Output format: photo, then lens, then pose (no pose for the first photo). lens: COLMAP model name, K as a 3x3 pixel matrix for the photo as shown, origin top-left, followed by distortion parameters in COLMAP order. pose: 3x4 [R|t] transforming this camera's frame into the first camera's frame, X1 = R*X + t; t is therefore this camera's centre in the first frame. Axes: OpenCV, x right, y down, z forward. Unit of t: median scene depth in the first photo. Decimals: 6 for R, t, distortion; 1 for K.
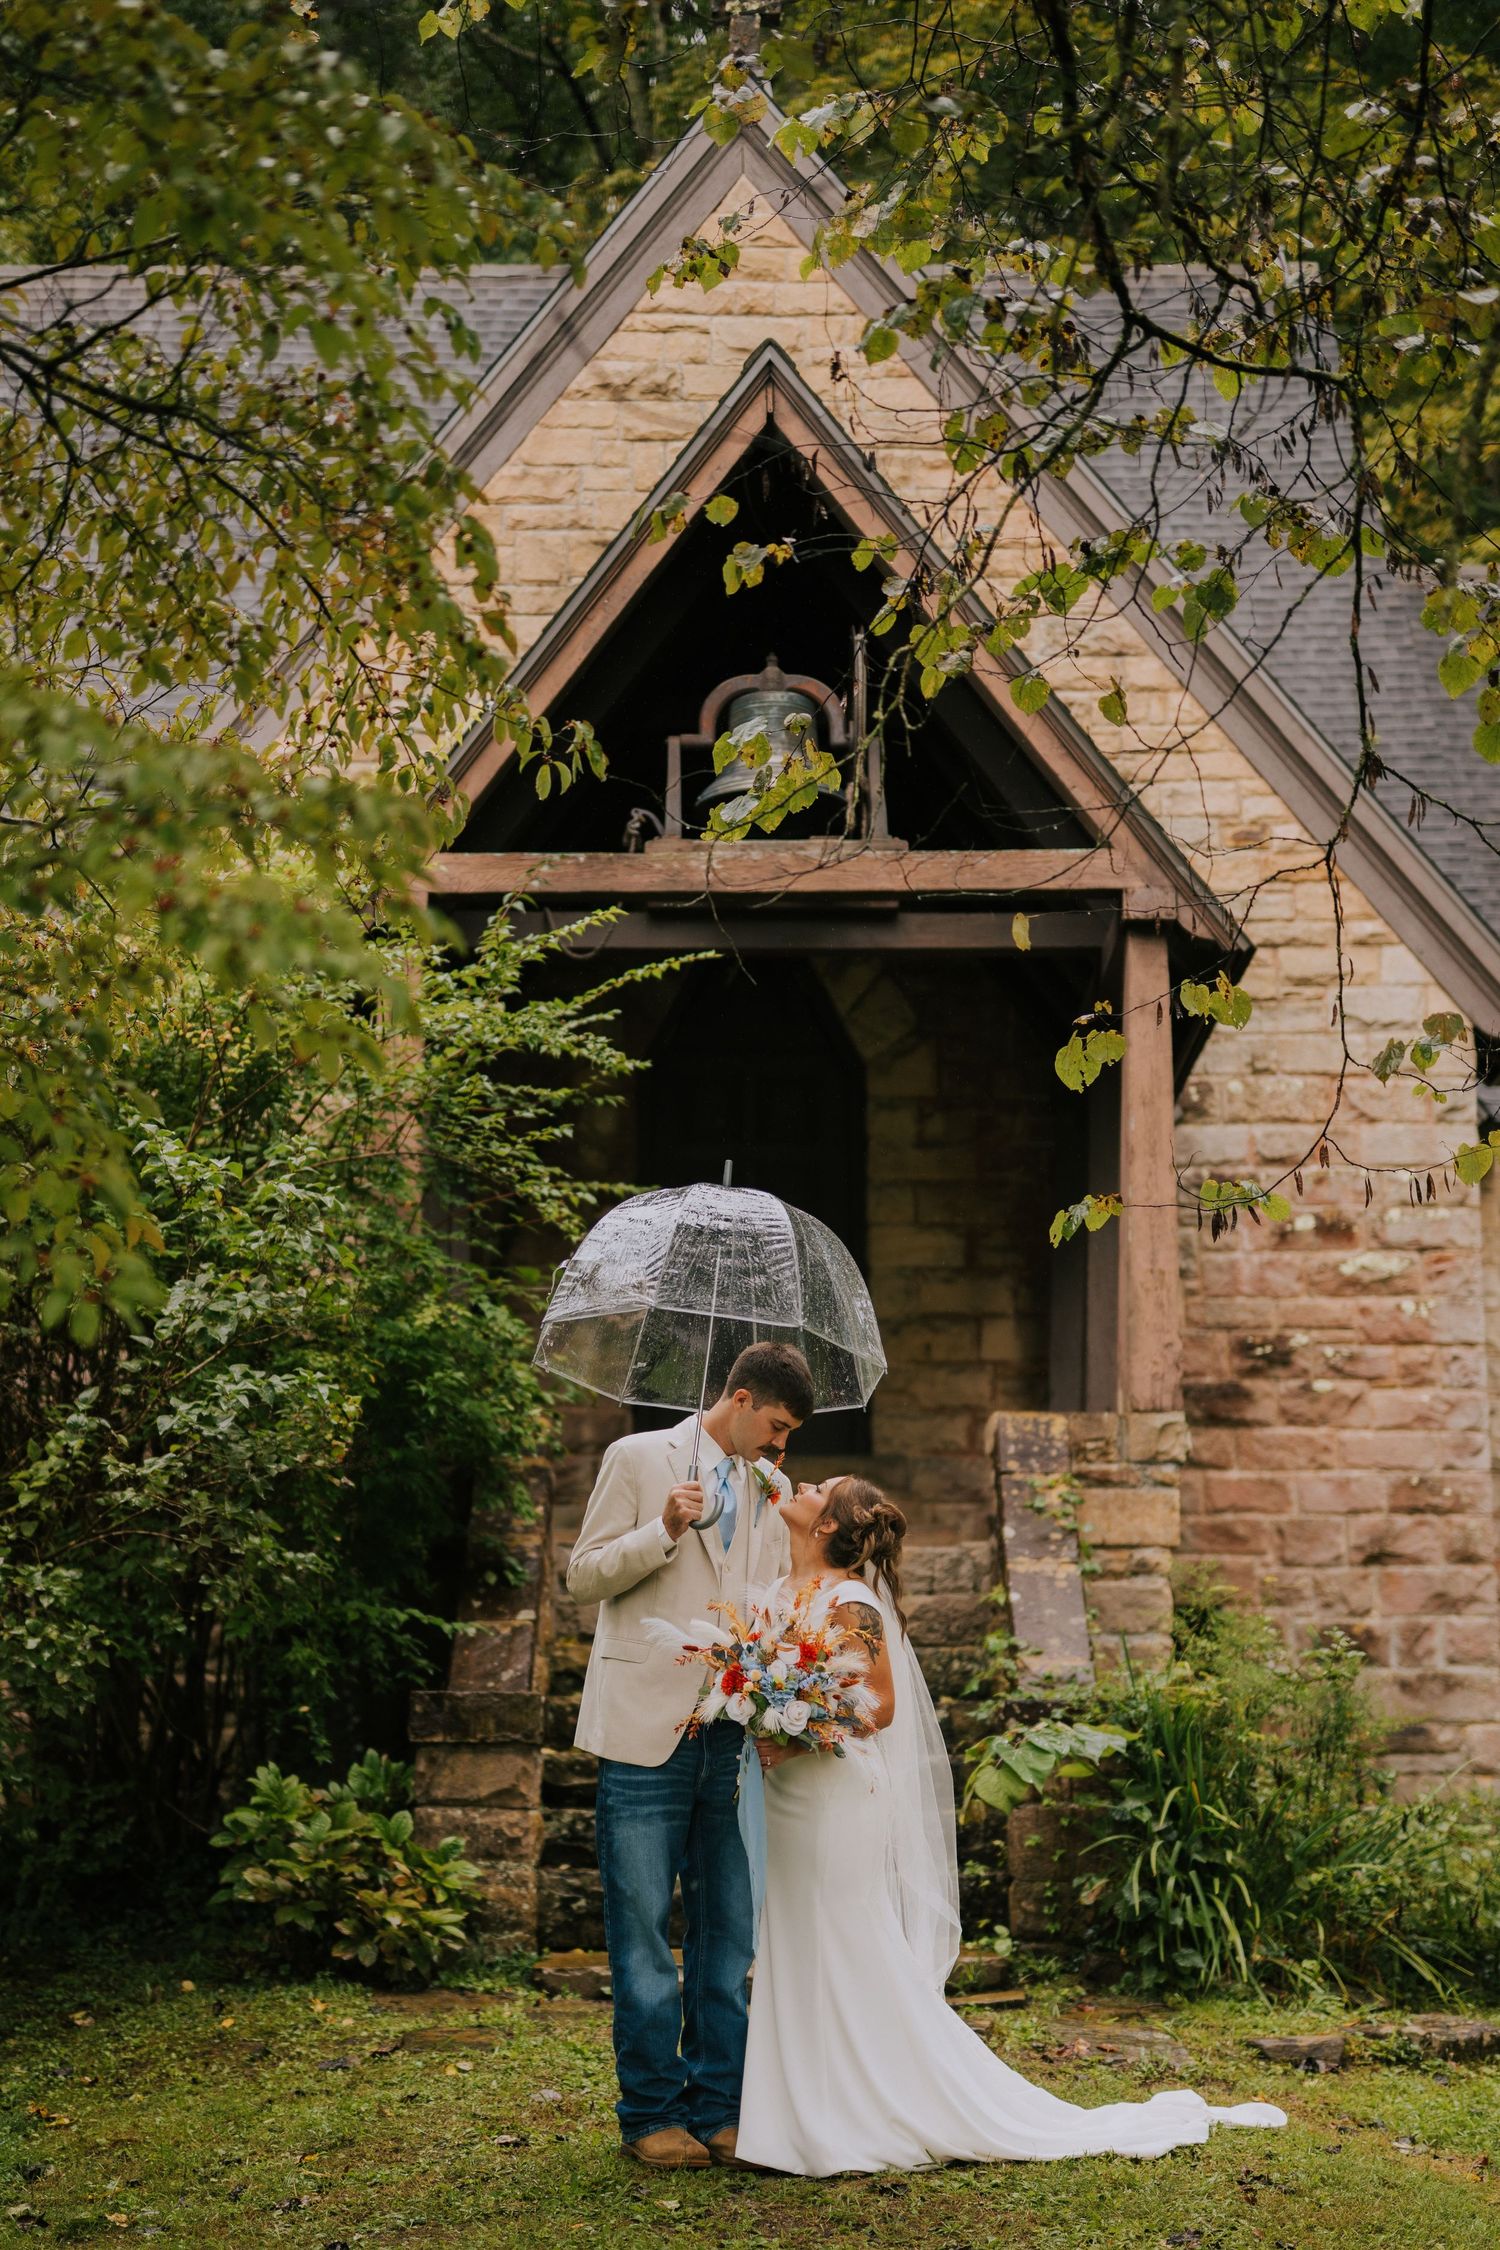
lens RADIAL K [[3359.3, 0, 750.0], [0, 3359.3, 1125.0], [0, 0, 1]] dist [0.039279, -0.041550]
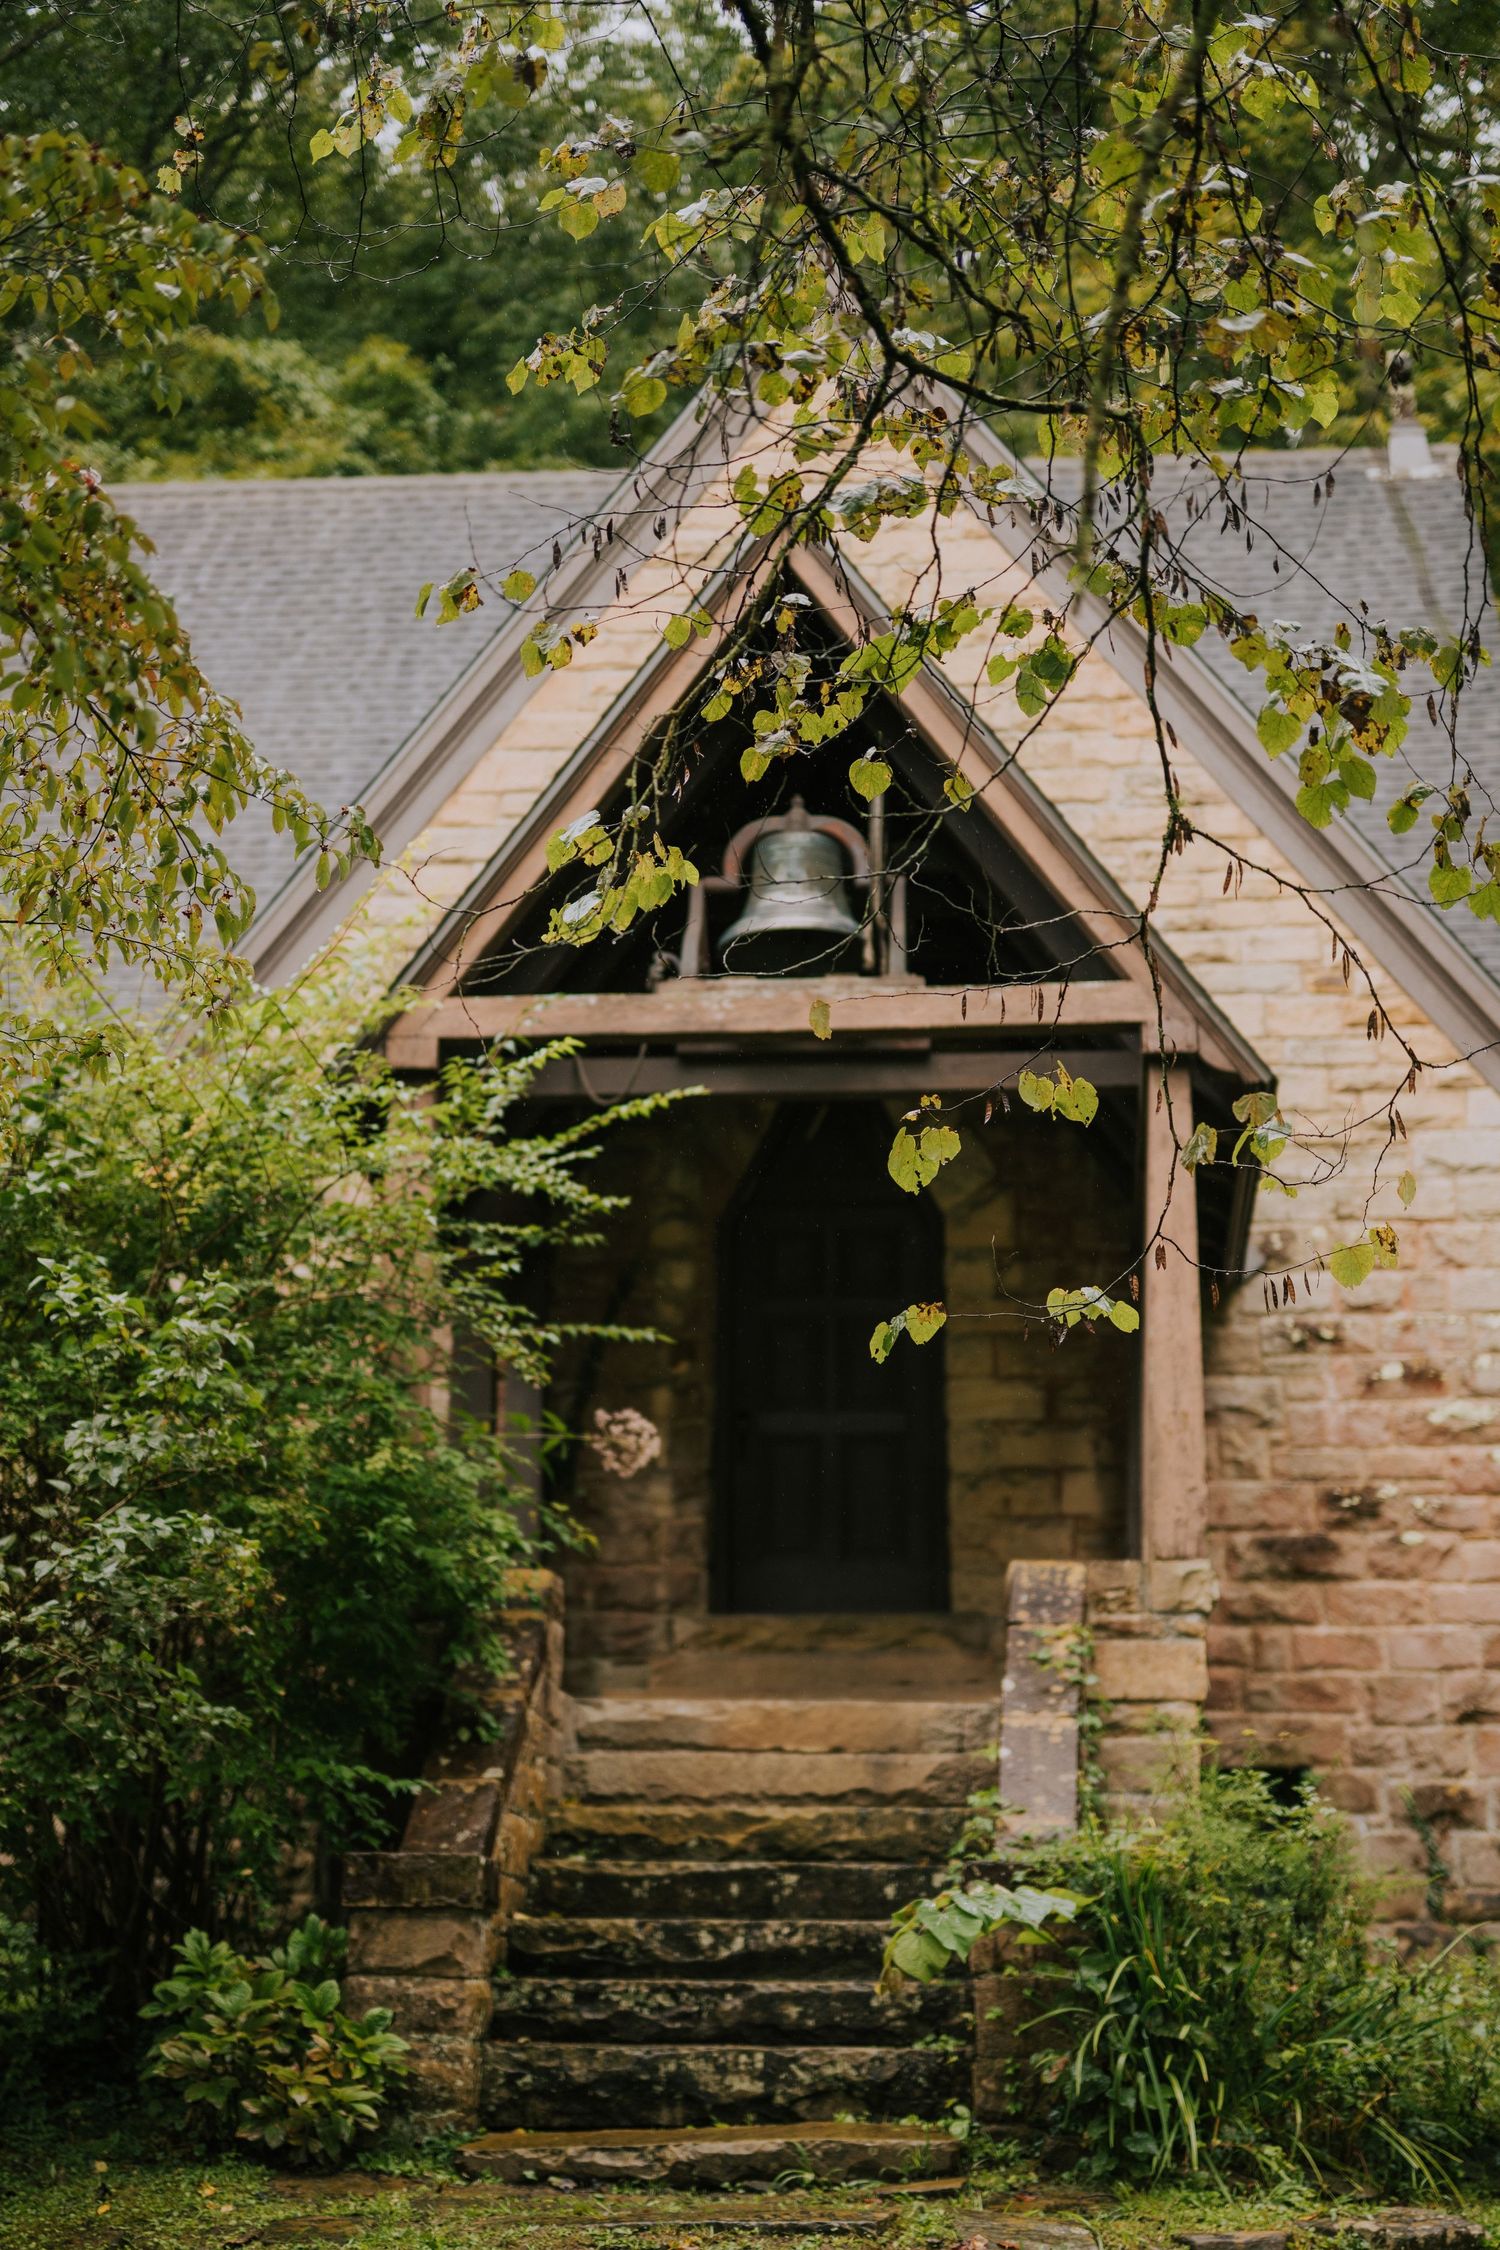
lens RADIAL K [[3243.9, 0, 746.3], [0, 3243.9, 1054.7], [0, 0, 1]] dist [0.015496, 0.035925]
pose [[0.997593, -0.017307, -0.067147, 0.076011], [0.012134, 0.996980, -0.076701, 0.013435], [0.068272, 0.075702, 0.994791, 0.067216]]
